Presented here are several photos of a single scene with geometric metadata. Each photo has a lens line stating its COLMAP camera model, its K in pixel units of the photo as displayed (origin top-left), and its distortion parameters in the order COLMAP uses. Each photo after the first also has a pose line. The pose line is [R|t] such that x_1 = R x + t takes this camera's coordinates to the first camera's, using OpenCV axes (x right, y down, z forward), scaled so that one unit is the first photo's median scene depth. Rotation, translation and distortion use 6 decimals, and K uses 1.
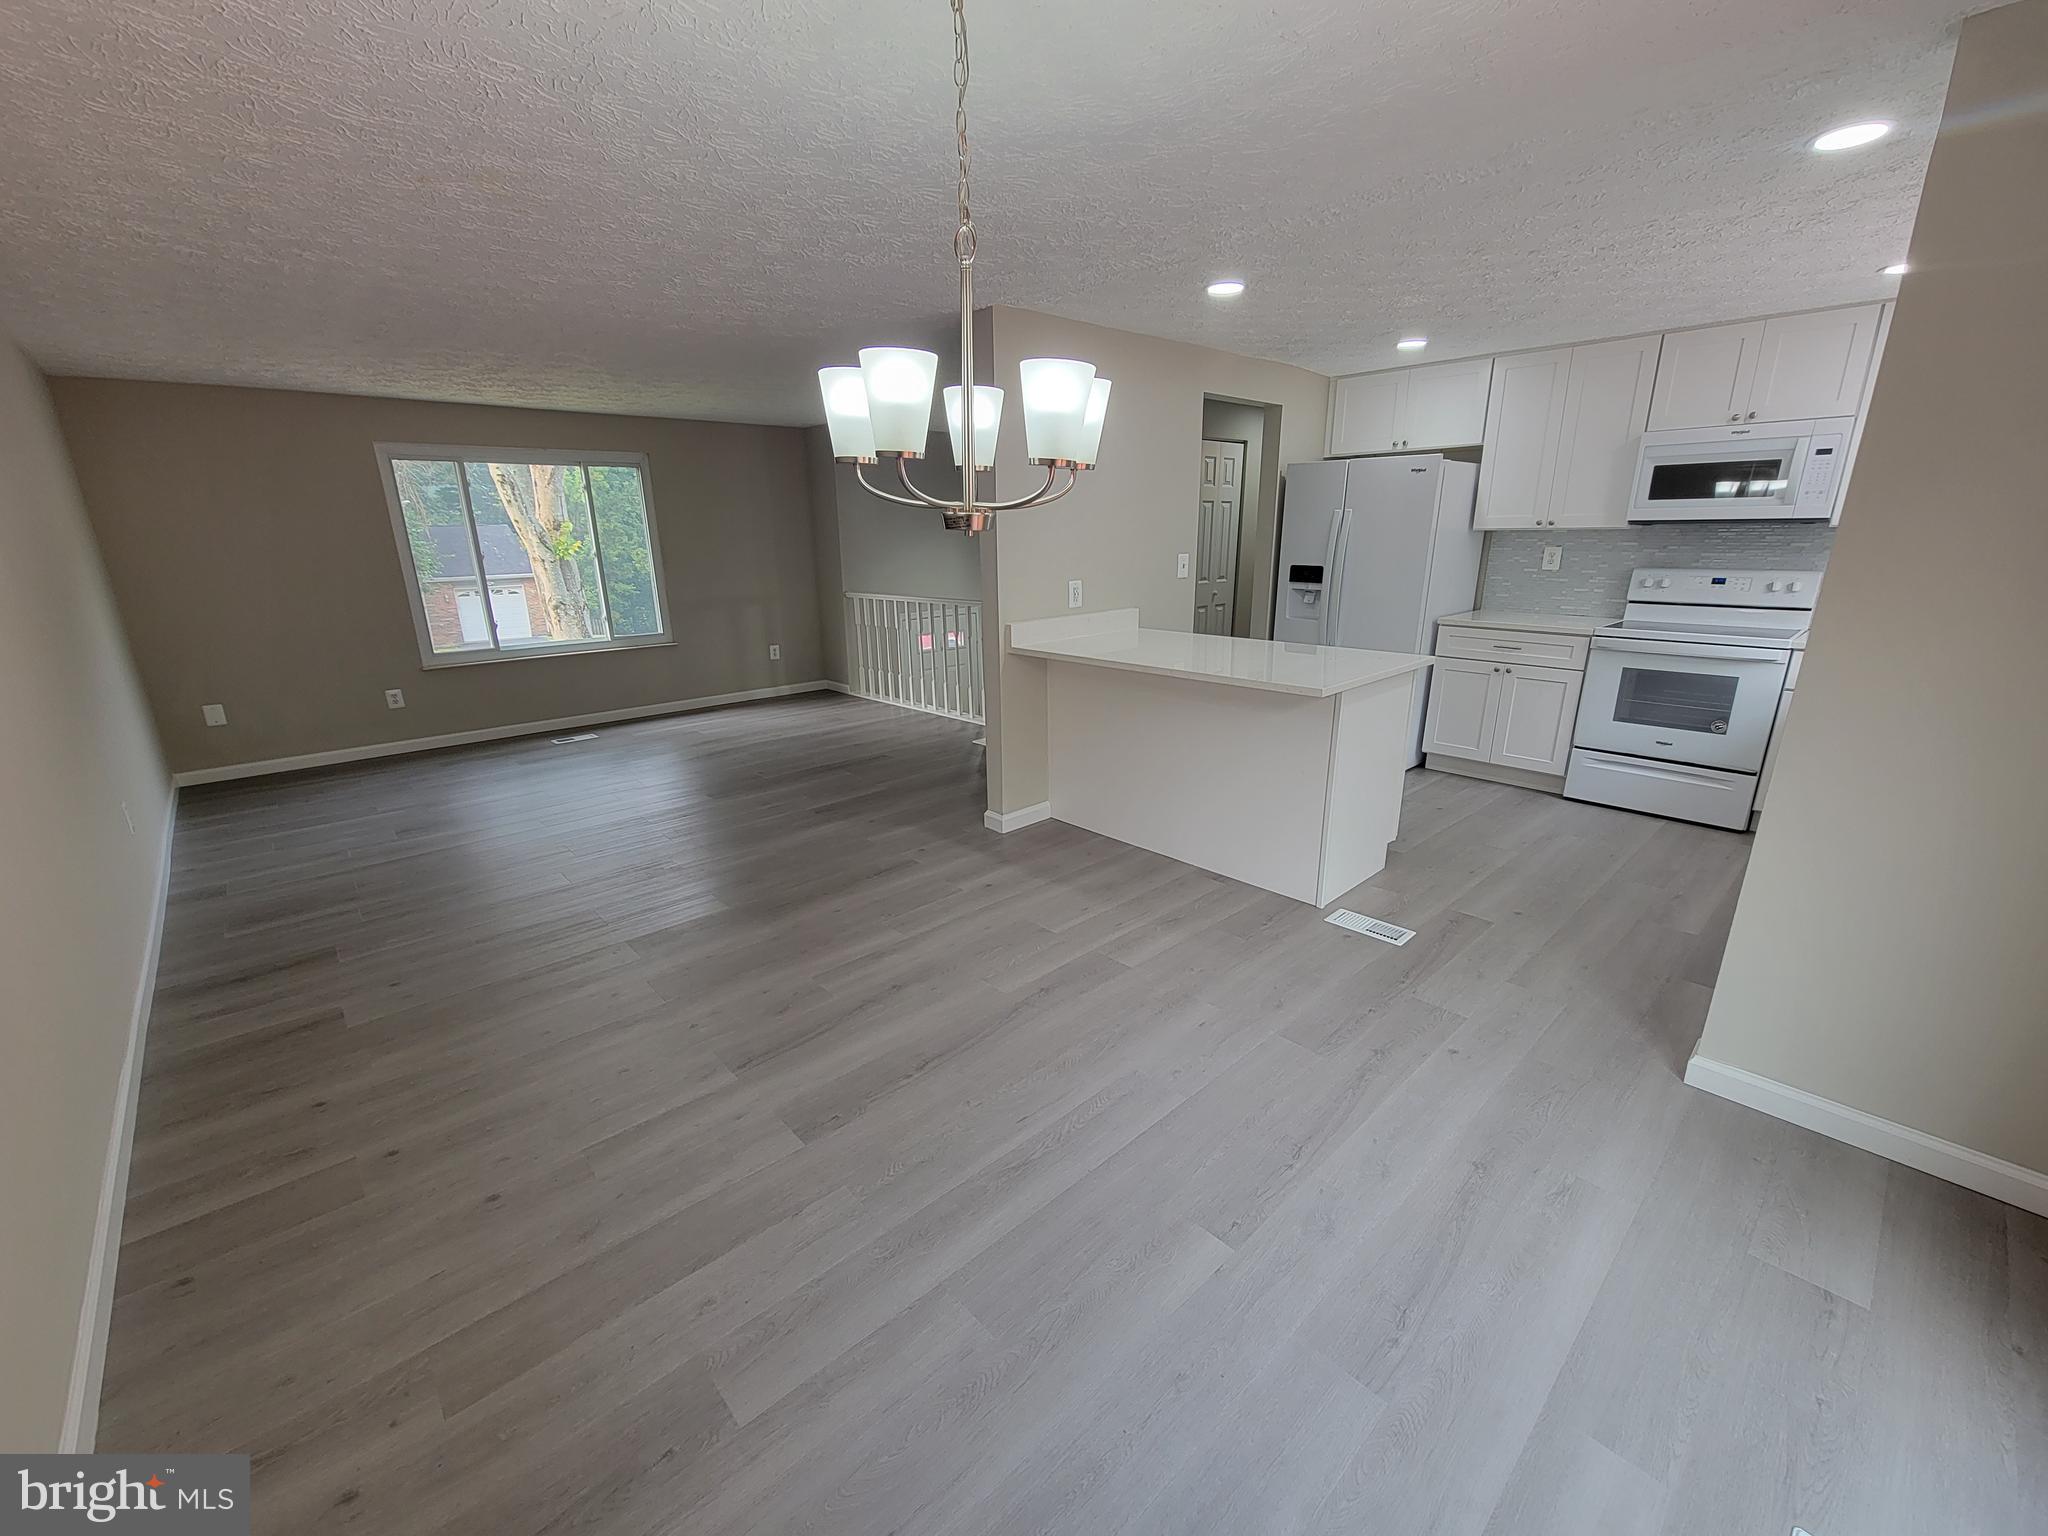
lens RADIAL K [[834.1, 0, 1028.4], [0, 834.1, 787.2], [0, 0, 1]] dist [-0.003060, -0.000499]
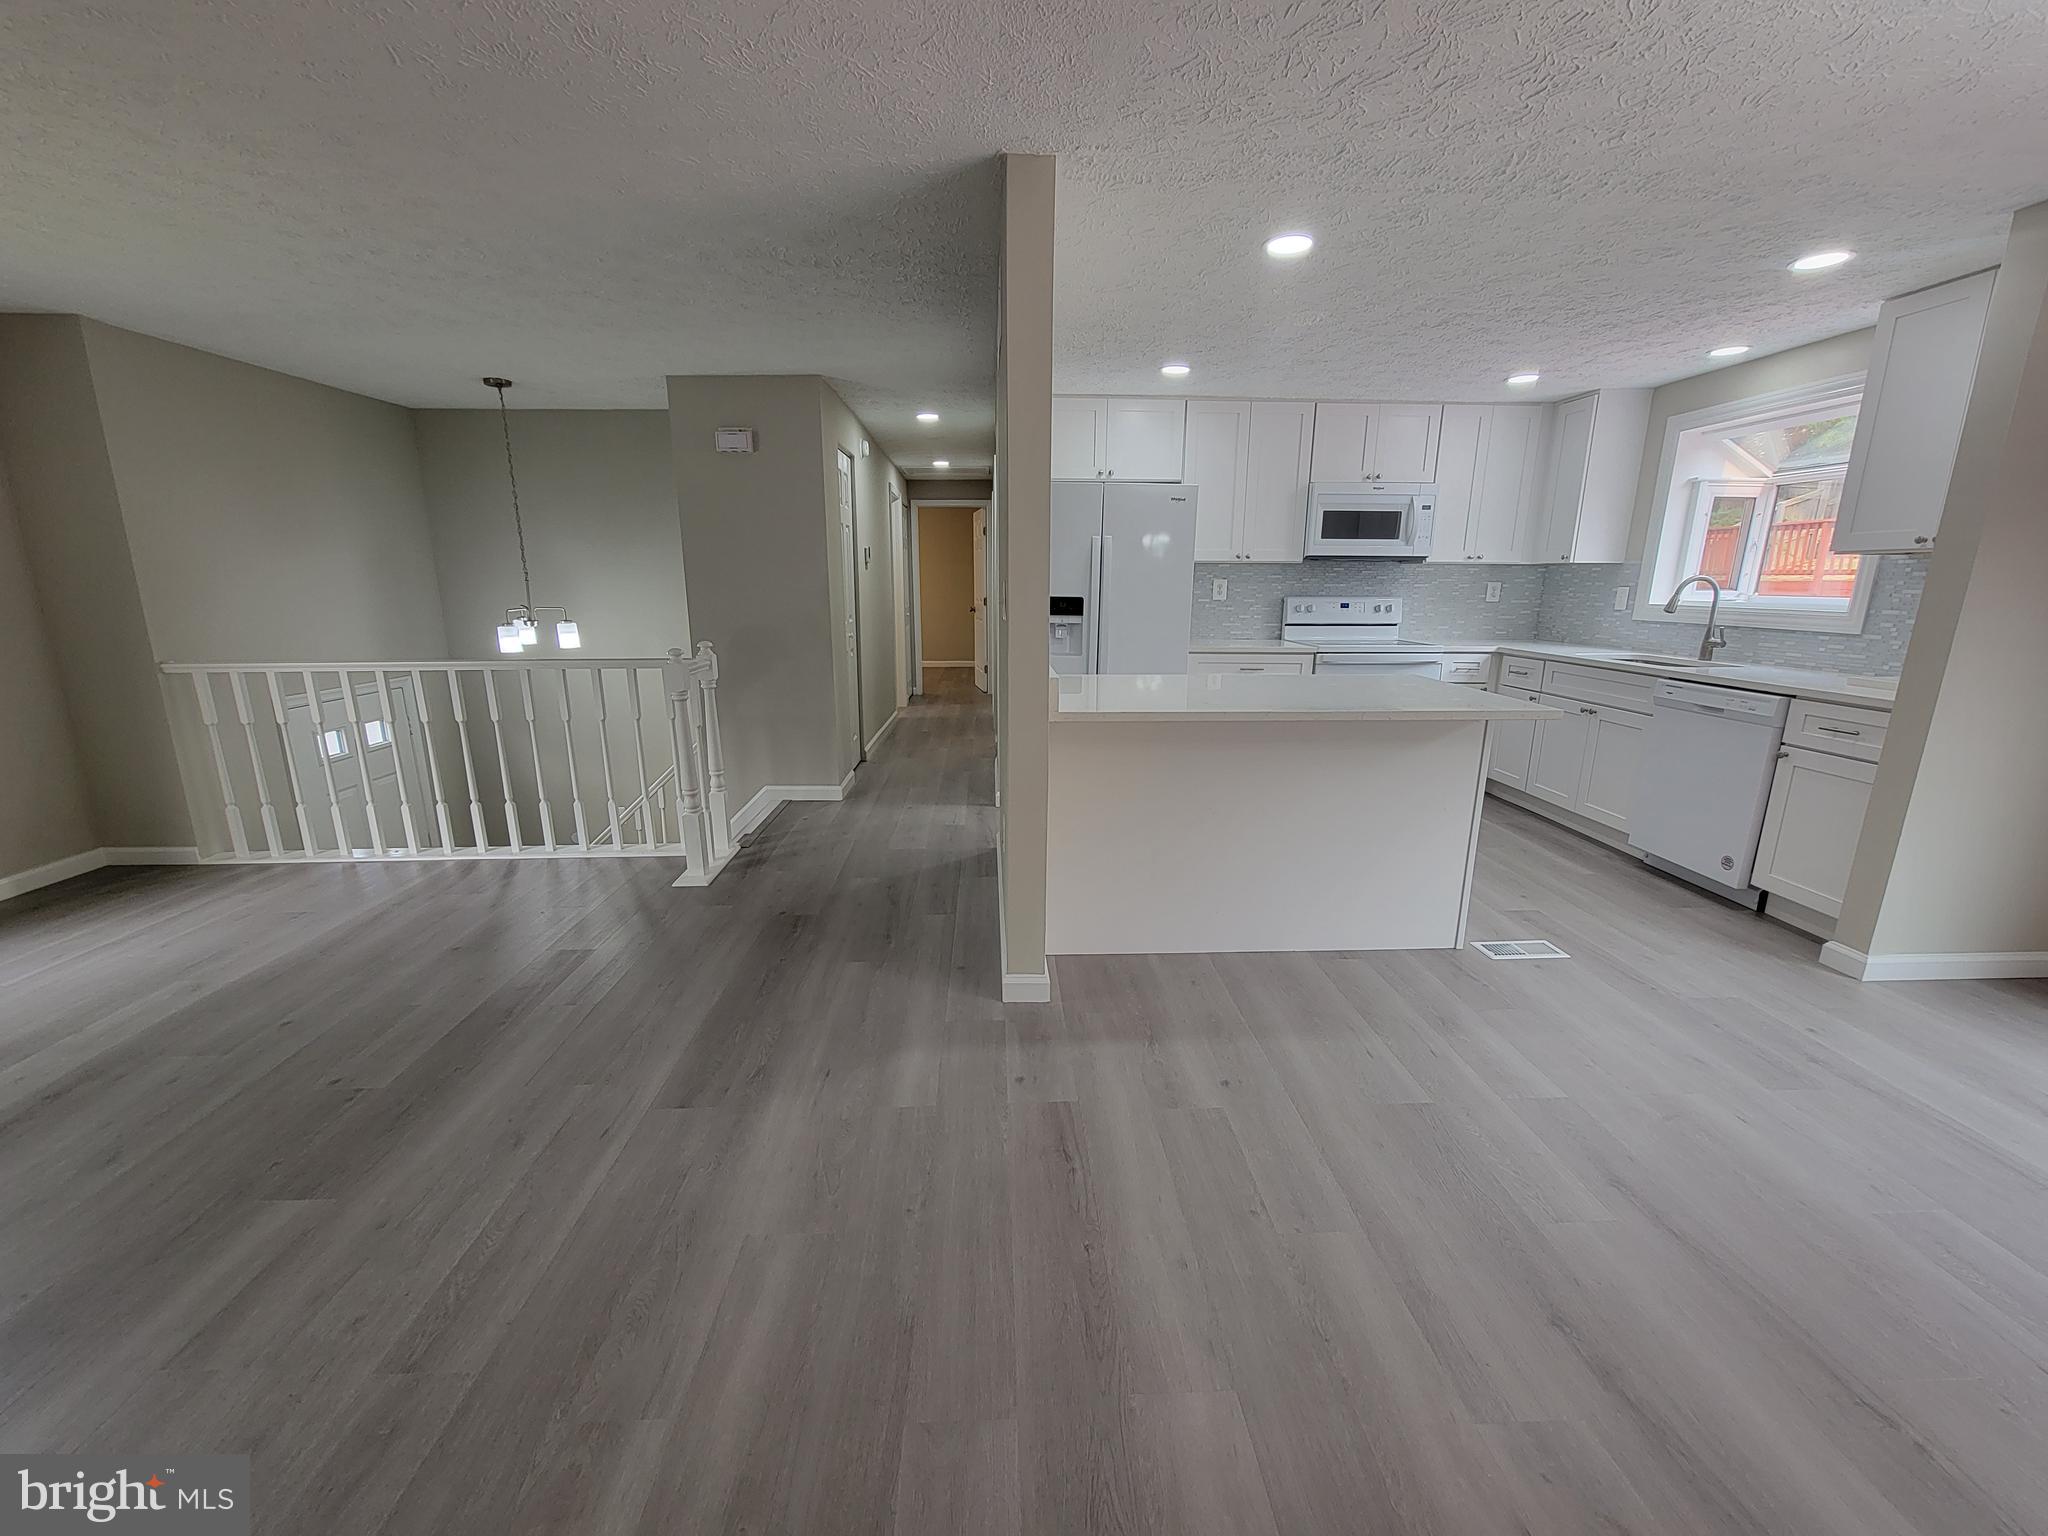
lens RADIAL K [[834.1, 0, 1028.4], [0, 834.1, 787.2], [0, 0, 1]] dist [-0.003060, -0.000499]
pose [[0.644691, -0.169546, 0.745405, -0.445854], [0.213010, 0.976317, 0.037839, -0.121177], [-0.734167, 0.134384, 0.665538, 0.516338]]
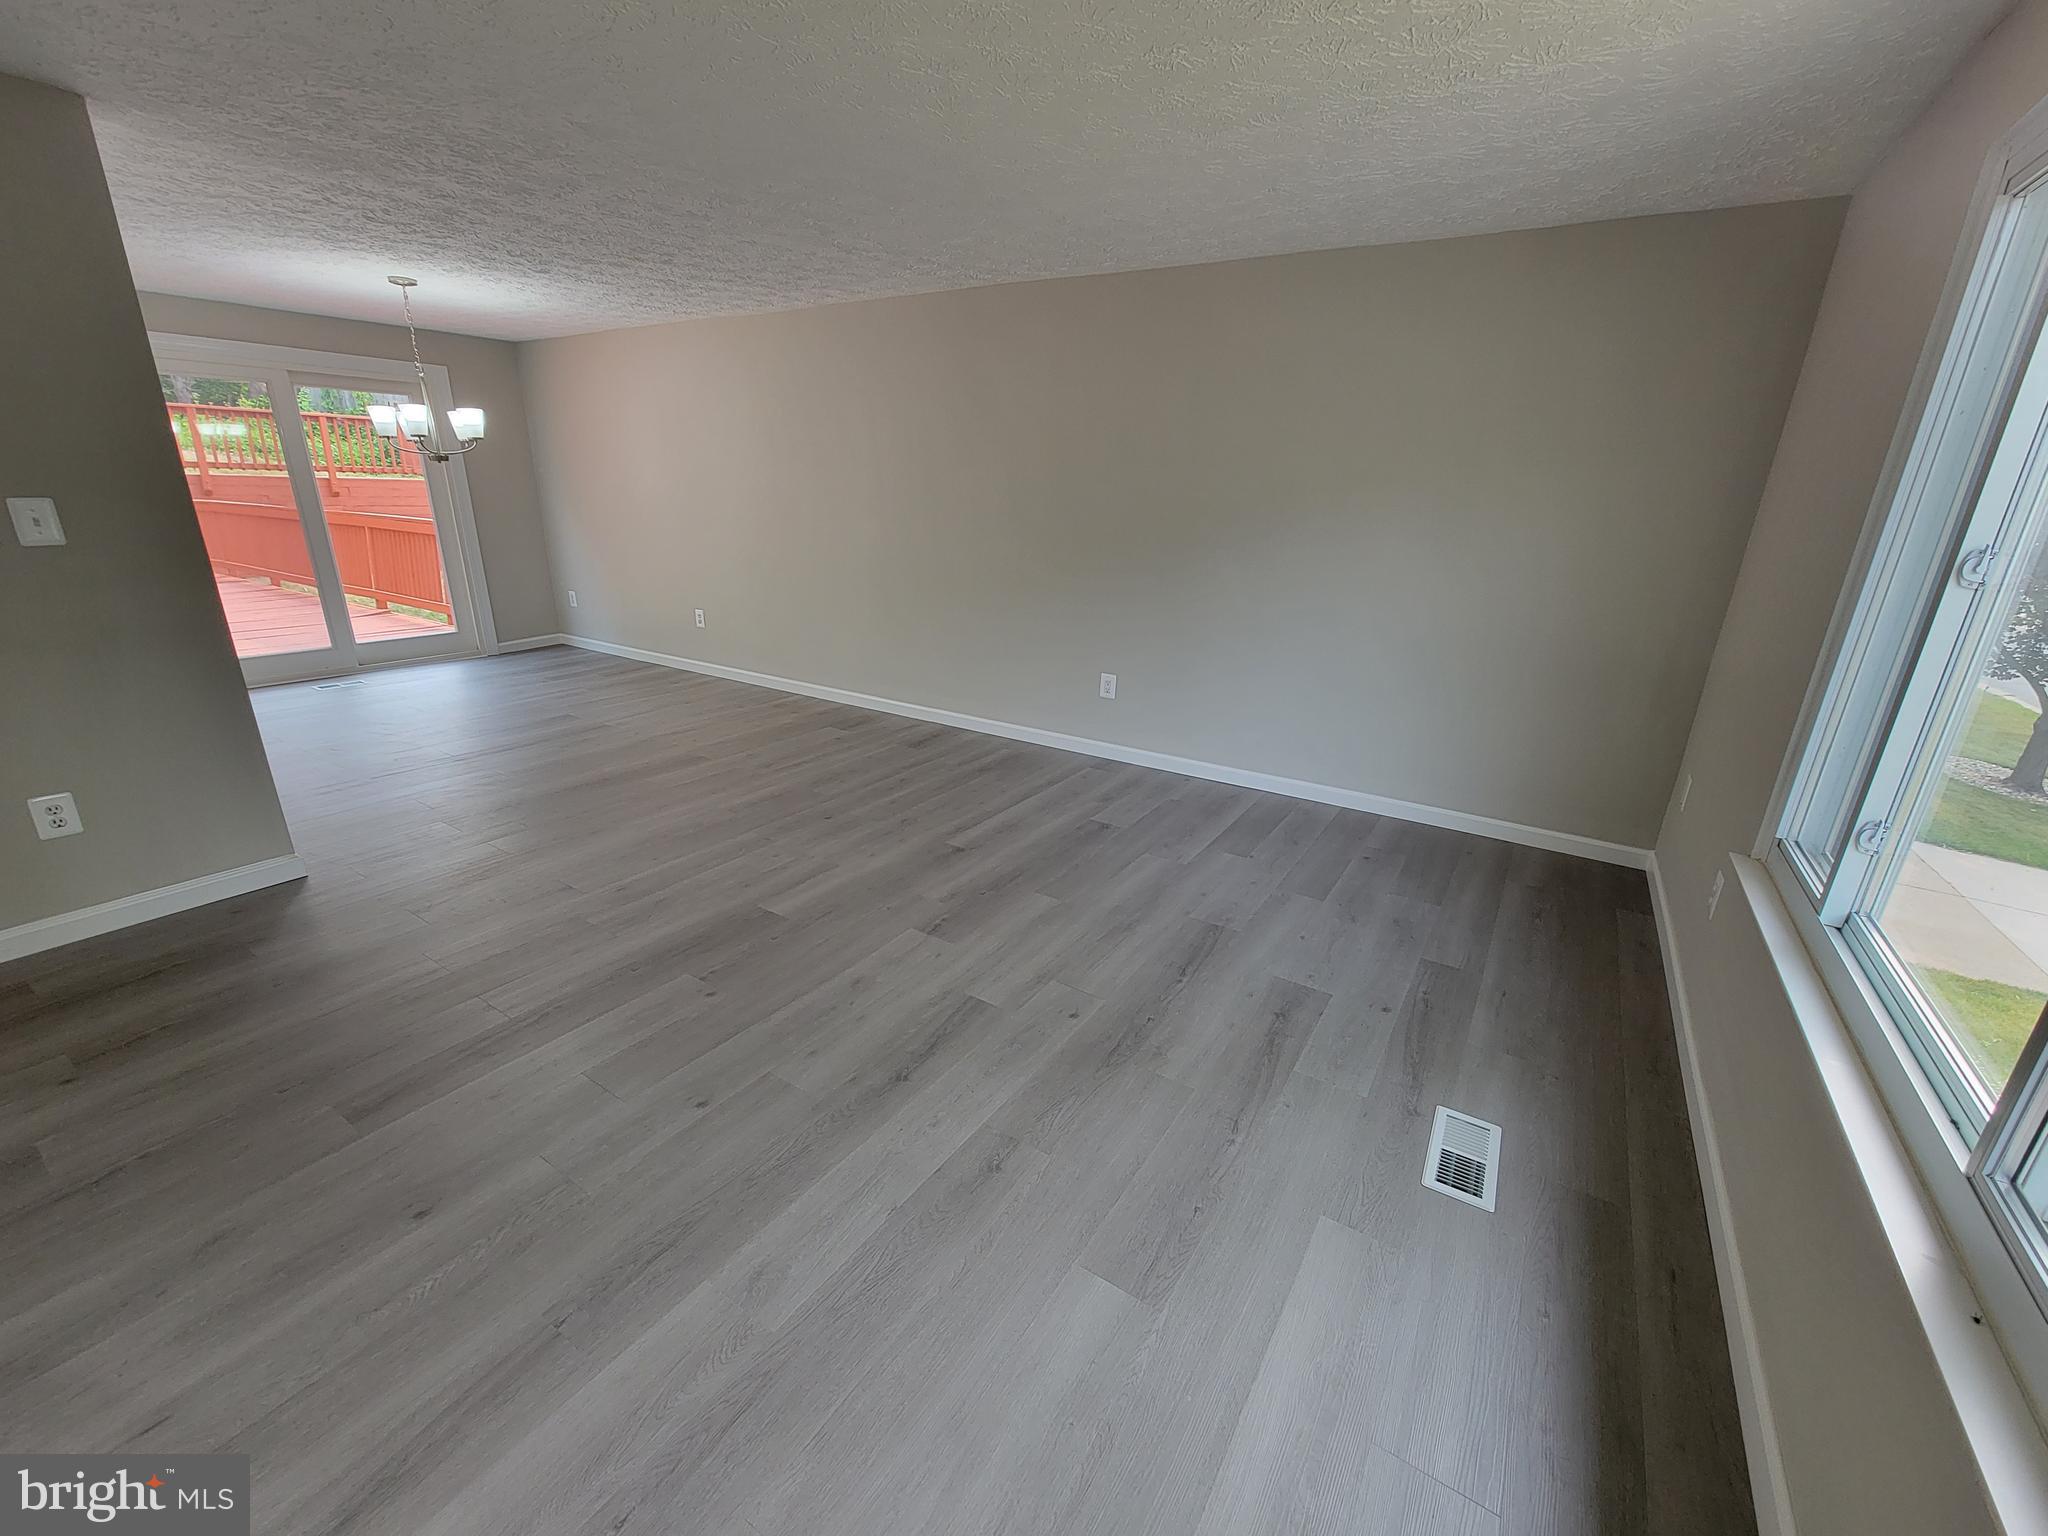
lens RADIAL K [[834.1, 0, 1028.4], [0, 834.1, 787.2], [0, 0, 1]] dist [-0.003060, -0.000499]
pose [[-0.967910, 0.072276, -0.240680, -0.450540], [-0.087366, 0.801222, 0.591955, -0.454385], [0.235622, 0.593986, -0.769196, 1.536590]]
